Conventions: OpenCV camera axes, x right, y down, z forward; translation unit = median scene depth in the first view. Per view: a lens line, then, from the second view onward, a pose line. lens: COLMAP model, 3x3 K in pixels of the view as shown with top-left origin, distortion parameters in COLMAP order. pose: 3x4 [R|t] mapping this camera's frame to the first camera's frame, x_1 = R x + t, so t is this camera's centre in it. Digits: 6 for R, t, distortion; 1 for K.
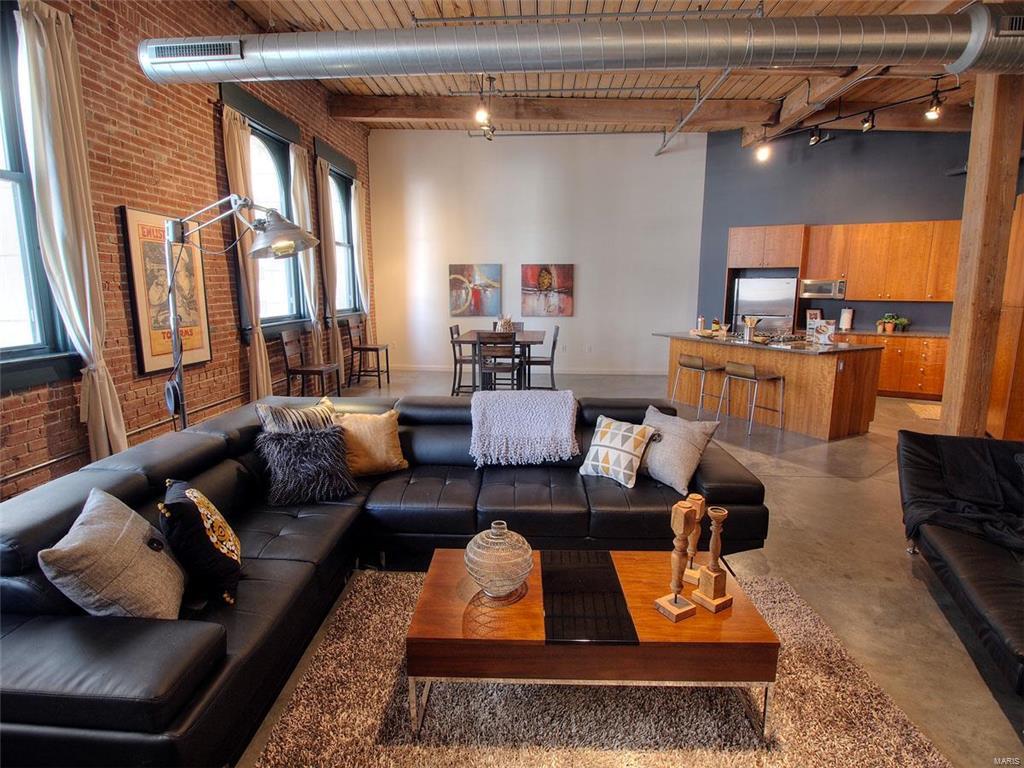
lens RADIAL K [[539.1, 0, 509.6], [0, 539.1, 381.4], [0, 0, 1]] dist [-0.015259, -0.002105]
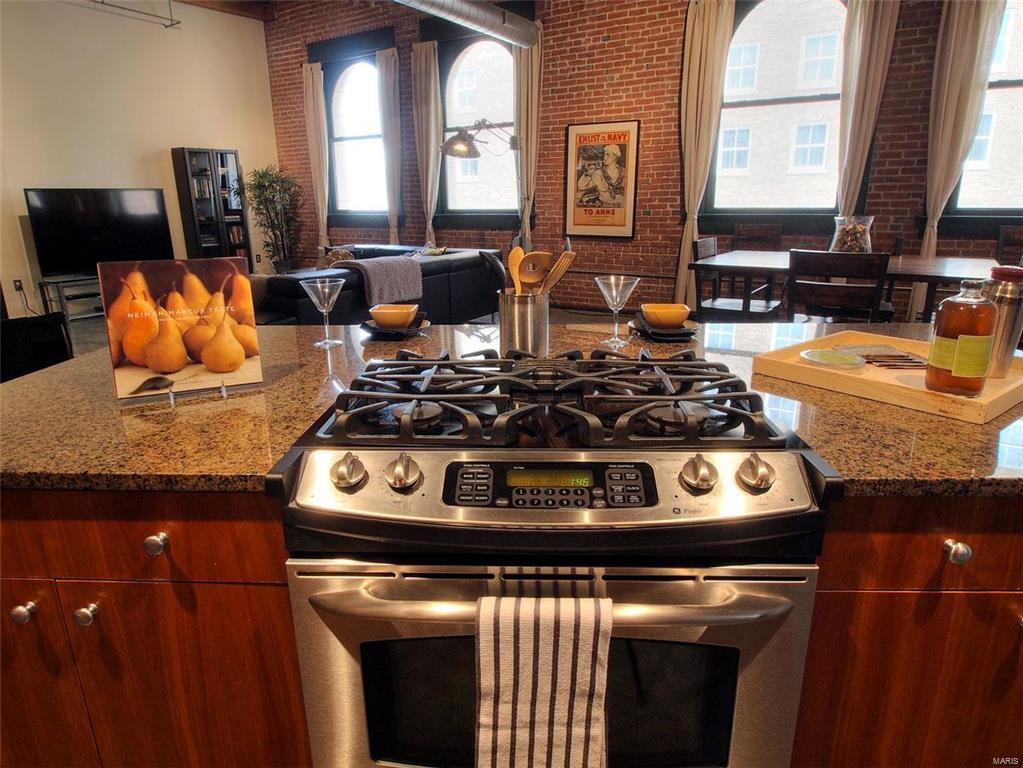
lens RADIAL K [[619.7, 0, 510.8], [0, 619.7, 376.5], [0, 0, 1]] dist [-0.012492, -0.002959]
pose [[-0.480929, 0.244771, -0.841900, 0.587795], [-0.140438, 0.926335, 0.349543, -0.139128], [0.865439, 0.286340, -0.411126, 0.993239]]
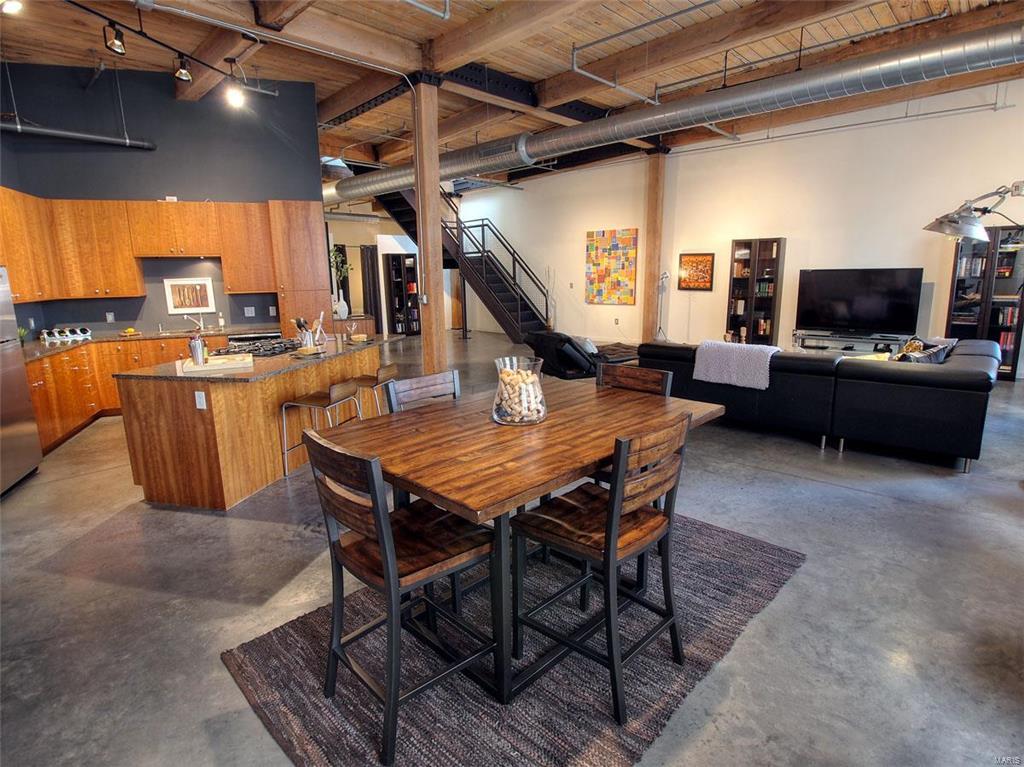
lens RADIAL K [[539.1, 0, 509.6], [0, 539.1, 380.9], [0, 0, 1]] dist [-0.015259, -0.002105]
pose [[-0.767092, -0.114072, 0.631314, -0.211497], [0.129029, 0.936523, 0.326000, -0.217160], [-0.628427, 0.331530, -0.703681, 1.226549]]
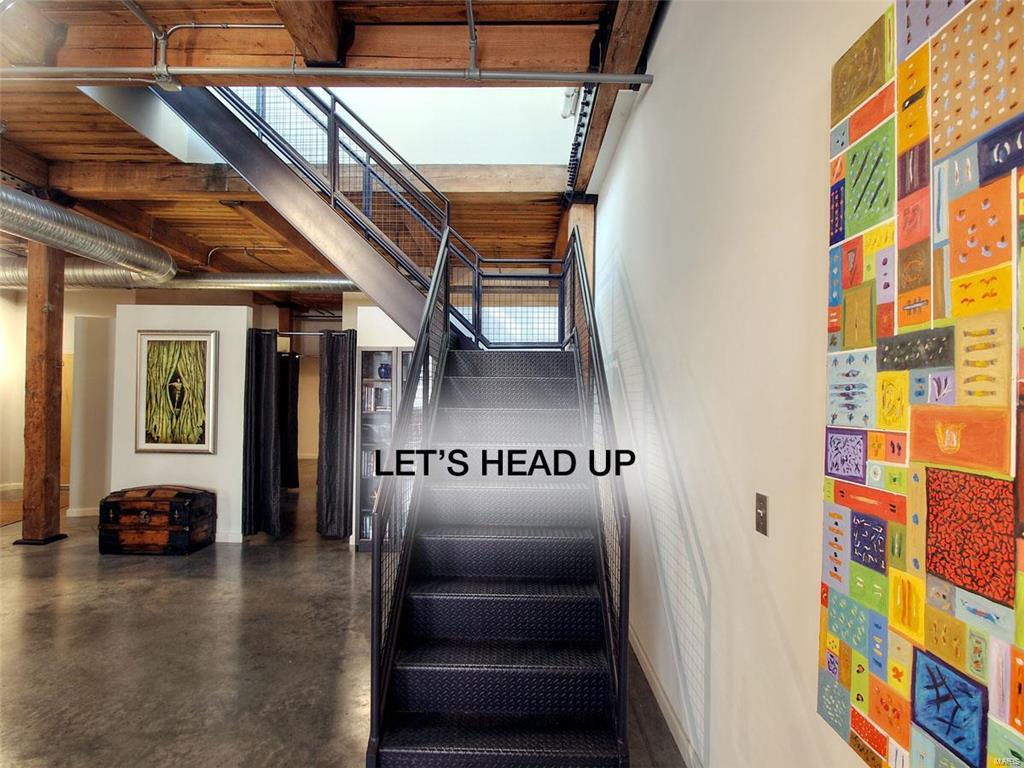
lens RADIAL K [[539.1, 0, 509.6], [0, 539.1, 381.4], [0, 0, 1]] dist [-0.015259, -0.002105]
pose [[-0.047215, 0.022674, 0.998627, 0.533418], [0.158721, 0.987211, -0.014910, 0.014957], [-0.986194, 0.157799, -0.050210, -0.110173]]
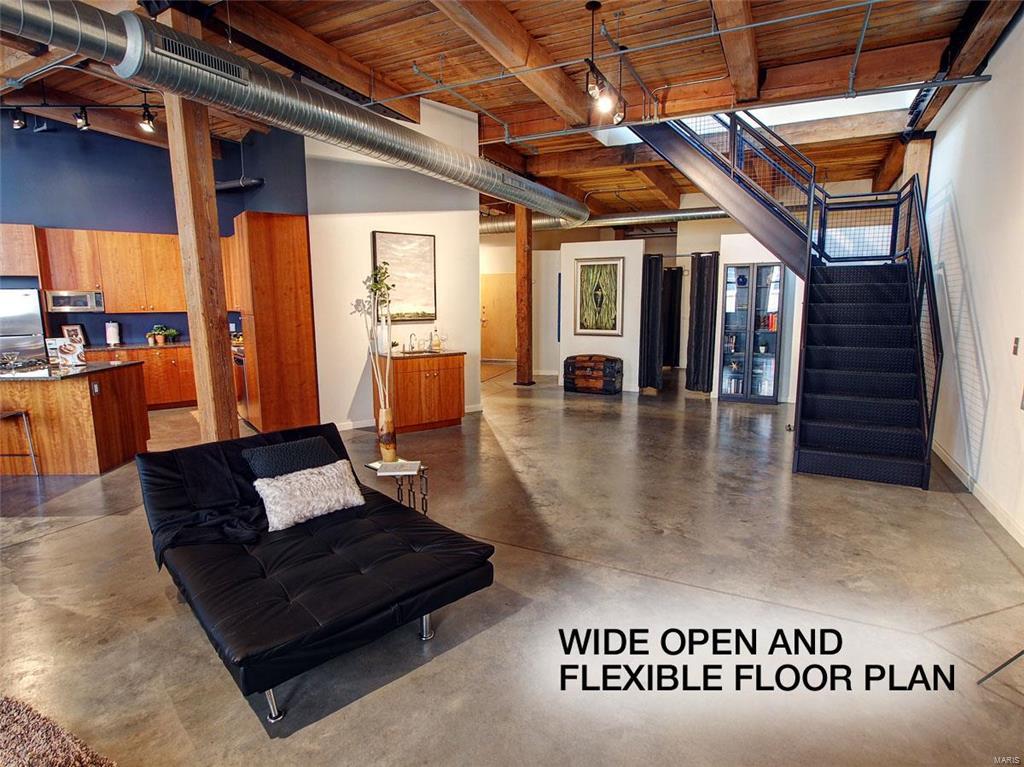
lens RADIAL K [[539.1, 0, 509.6], [0, 539.1, 380.9], [0, 0, 1]] dist [-0.015259, -0.002105]
pose [[0.409945, -0.141074, 0.901134, 0.081806], [0.160149, 0.983751, 0.081153, -0.002216], [-0.897940, 0.111047, 0.425877, 0.007964]]
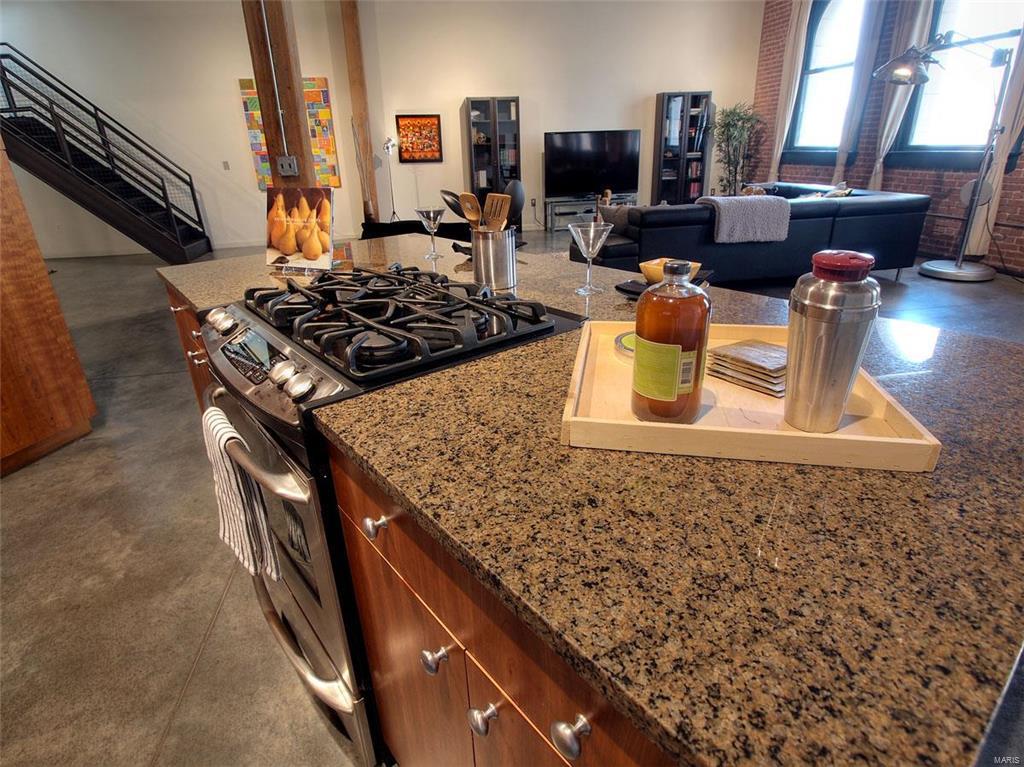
lens RADIAL K [[539.1, 0, 509.6], [0, 539.1, 380.9], [0, 0, 1]] dist [-0.015259, -0.002105]
pose [[-0.975387, 0.115716, -0.187698, 0.440747], [-0.005532, 0.838123, 0.545454, -0.157511], [0.220432, 0.533067, -0.816853, 1.106672]]
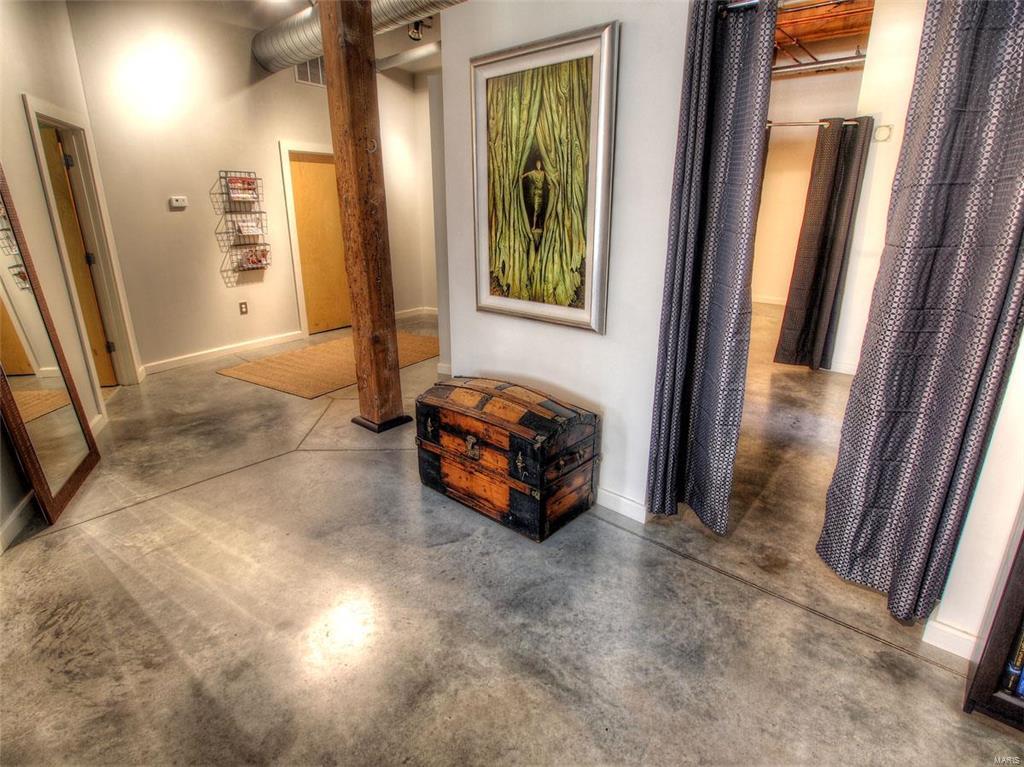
lens RADIAL K [[539.1, 0, 509.6], [0, 539.1, 380.9], [0, 0, 1]] dist [-0.015259, -0.002105]
pose [[0.631136, -0.242825, 0.736684, 1.035929], [0.133395, 0.969565, 0.205304, -0.011782], [-0.764116, -0.031305, 0.644319, 0.110191]]
